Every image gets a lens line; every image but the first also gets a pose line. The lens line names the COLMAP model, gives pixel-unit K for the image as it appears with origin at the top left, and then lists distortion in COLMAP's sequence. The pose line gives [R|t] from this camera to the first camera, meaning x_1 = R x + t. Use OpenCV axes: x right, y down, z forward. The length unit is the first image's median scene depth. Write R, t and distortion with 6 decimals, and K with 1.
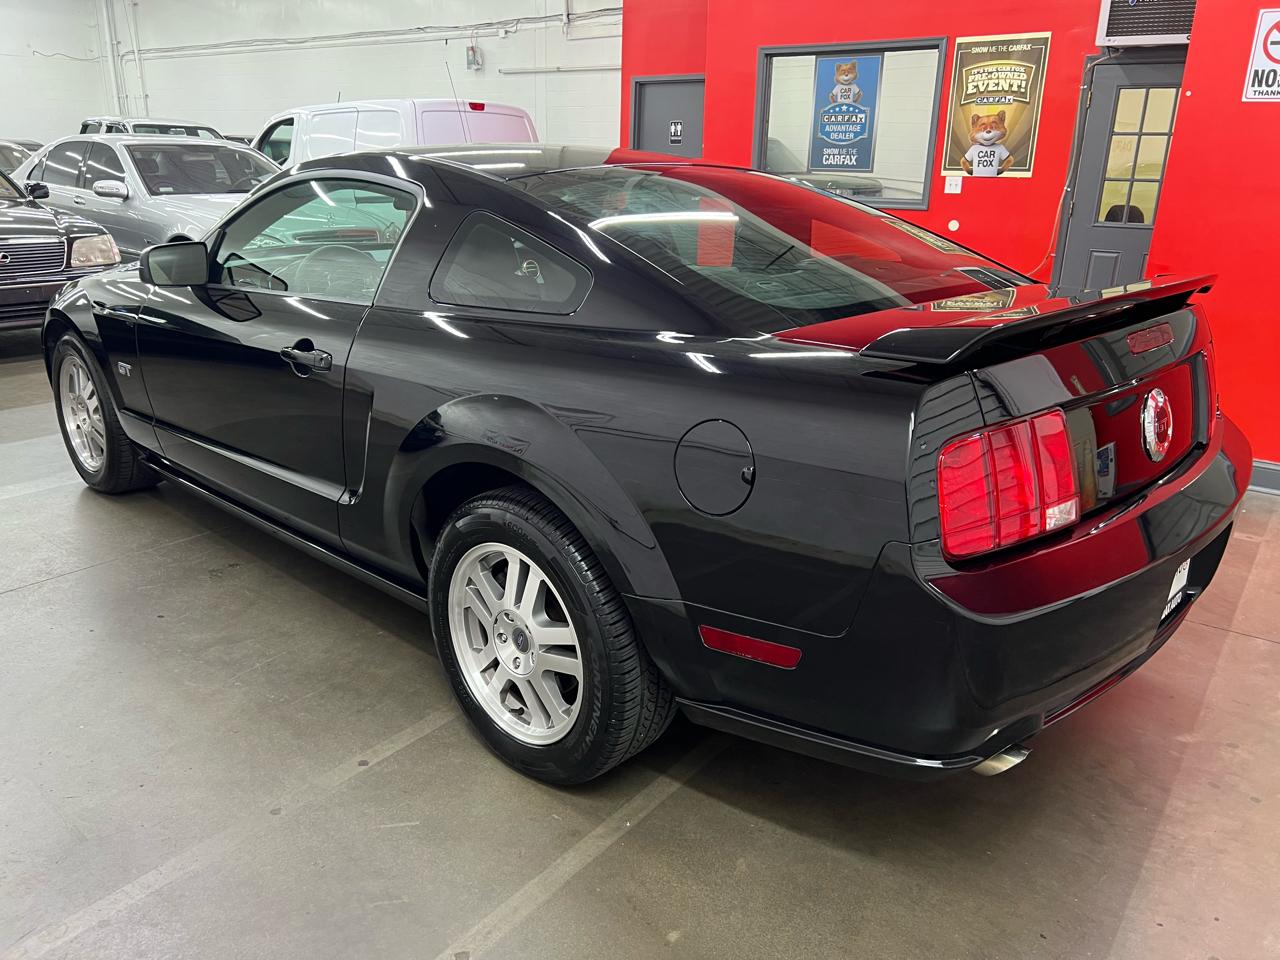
lens RADIAL K [[967.1, 0, 637.8], [0, 967.1, 480.2], [0, 0, 1]] dist [0.057364, -0.069171]
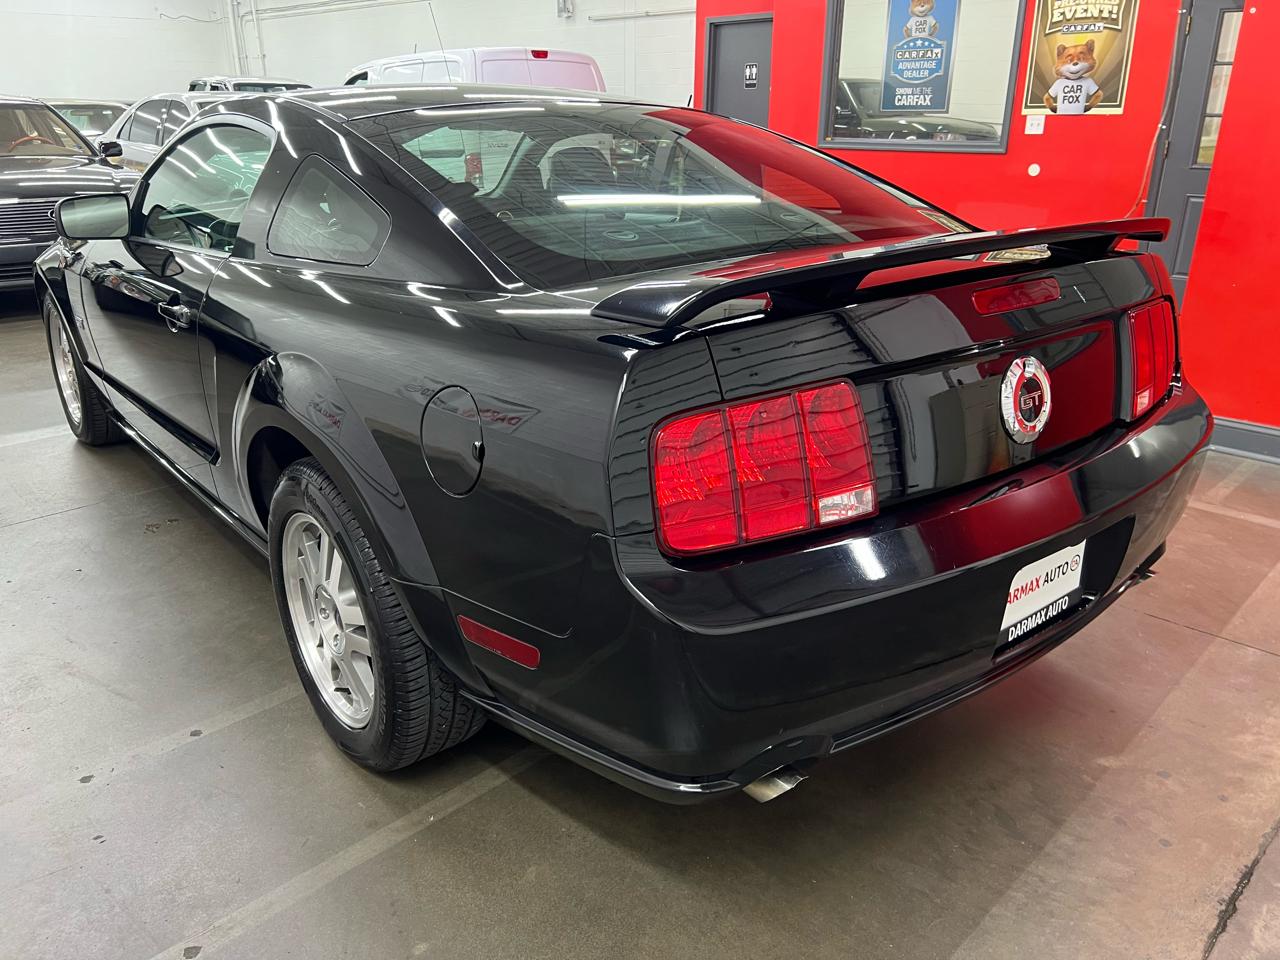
lens RADIAL K [[967.1, 0, 630.0], [0, 967.1, 481.8], [0, 0, 1]] dist [0.057364, -0.069171]
pose [[0.990521, 0.028651, -0.134341, 0.087844], [-0.022486, 0.998633, 0.047184, -0.005092], [0.135509, -0.043716, 0.989811, 0.034528]]
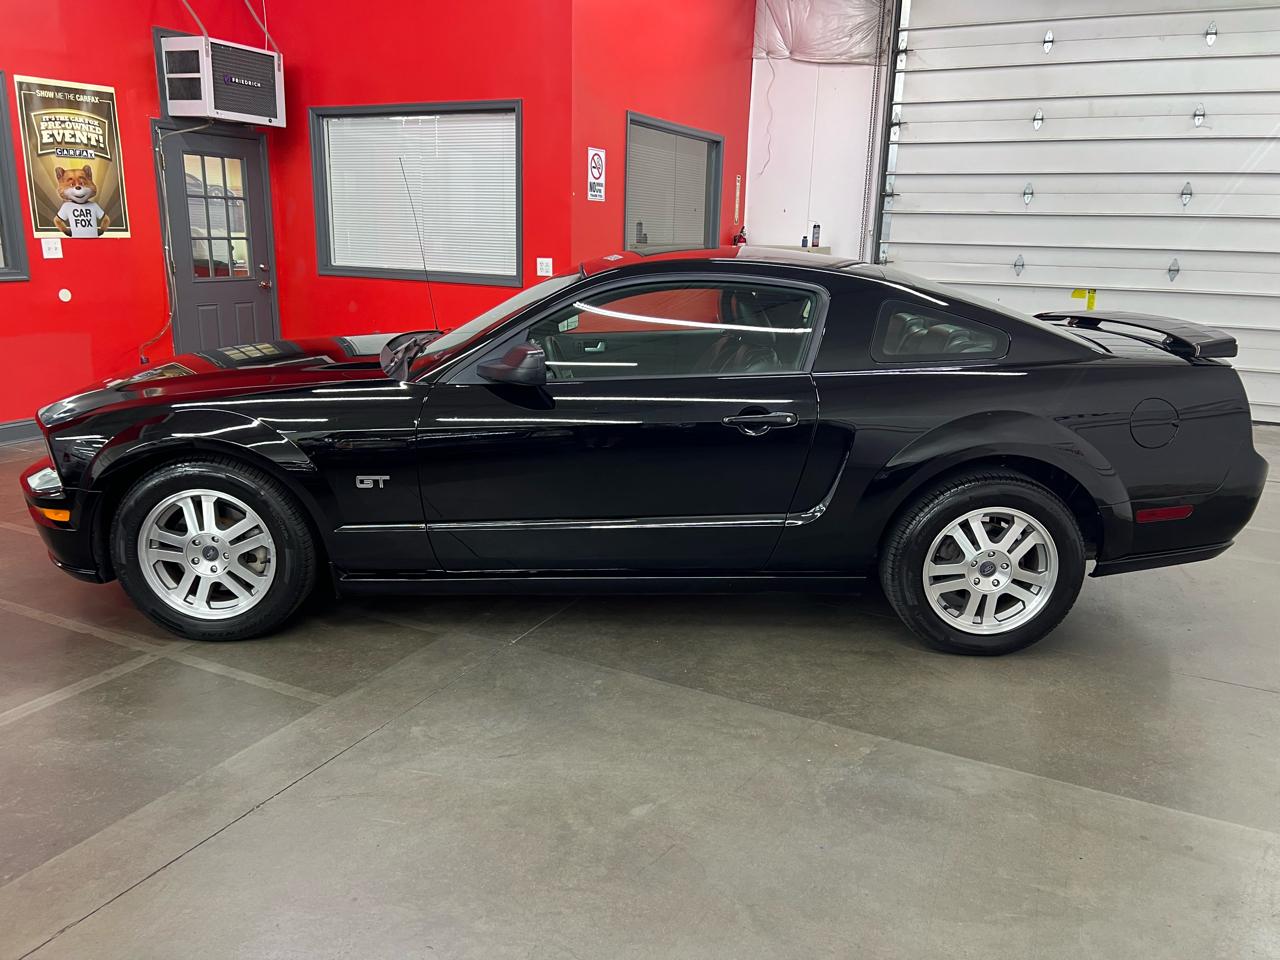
lens RADIAL K [[967.1, 0, 636.1], [0, 967.1, 477.0], [0, 0, 1]] dist [0.057364, -0.069171]
pose [[-0.174809, -0.270923, 0.946595, -0.659769], [0.280045, 0.908010, 0.311596, -0.265308], [-0.943937, 0.319559, -0.082858, 0.711512]]
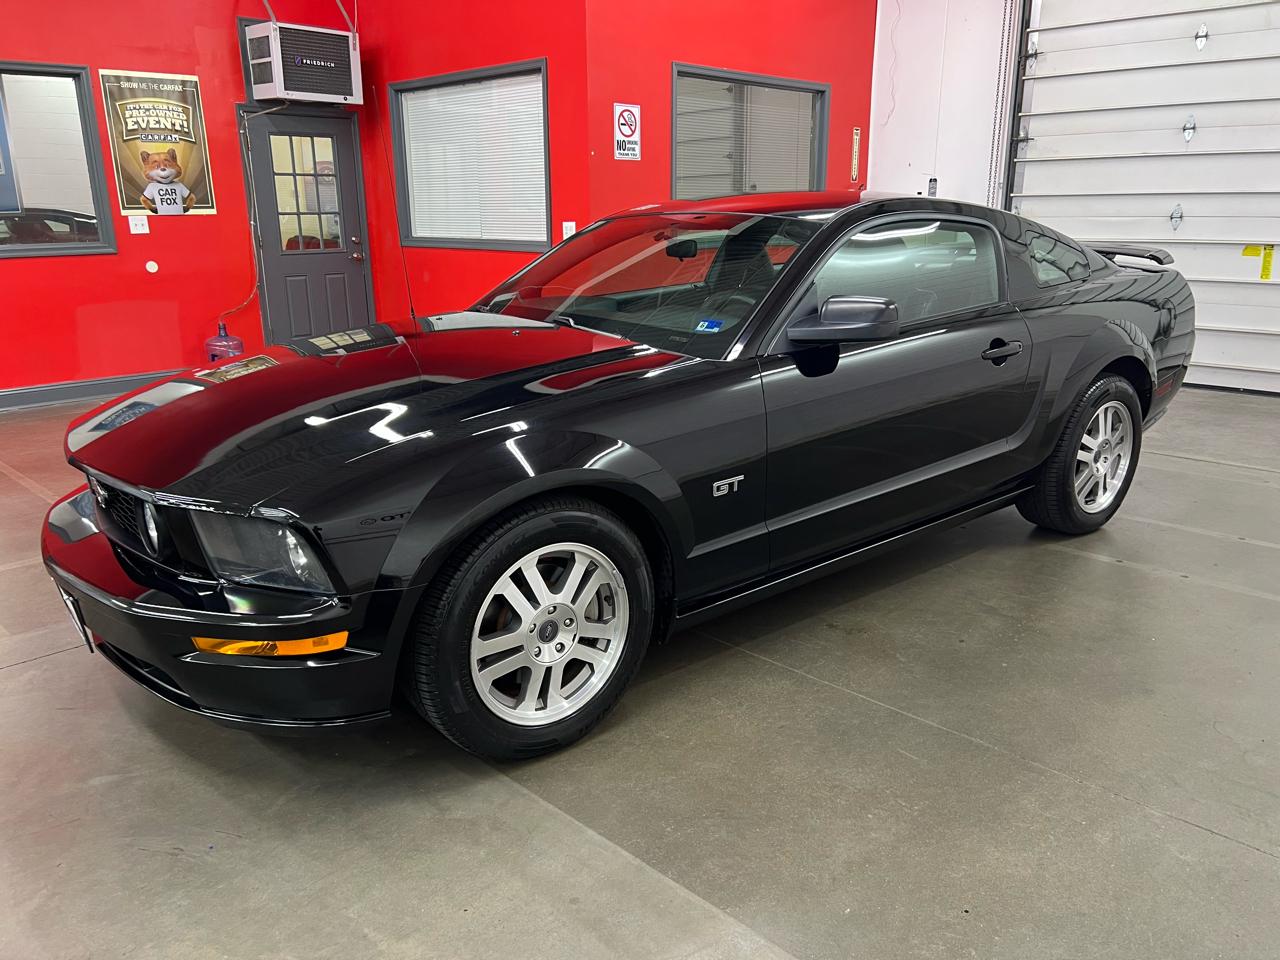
lens RADIAL K [[967.1, 0, 638.9], [0, 967.1, 481.2], [0, 0, 1]] dist [0.057364, -0.069171]
pose [[0.134676, -0.294942, 0.945976, -0.621245], [0.320317, 0.916376, 0.240111, -0.159856], [-0.937688, 0.270675, 0.217889, 0.442310]]
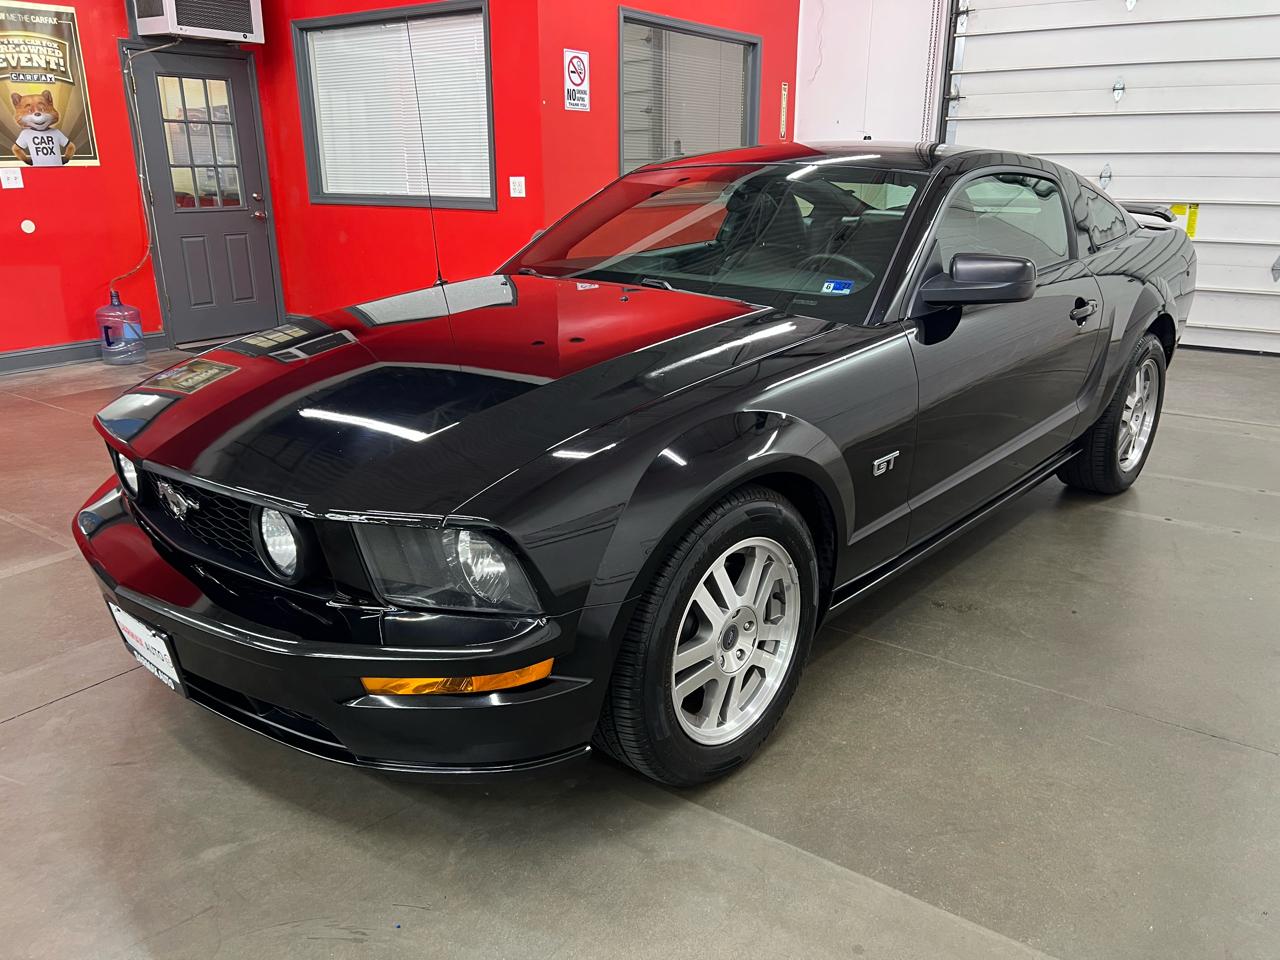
lens RADIAL K [[967.1, 0, 637.6], [0, 967.1, 481.1], [0, 0, 1]] dist [0.057364, -0.069171]
pose [[-0.020500, -0.332455, 0.942896, -0.585961], [0.312302, 0.893774, 0.321925, -0.189817], [-0.949761, 0.301068, 0.085504, 0.549116]]
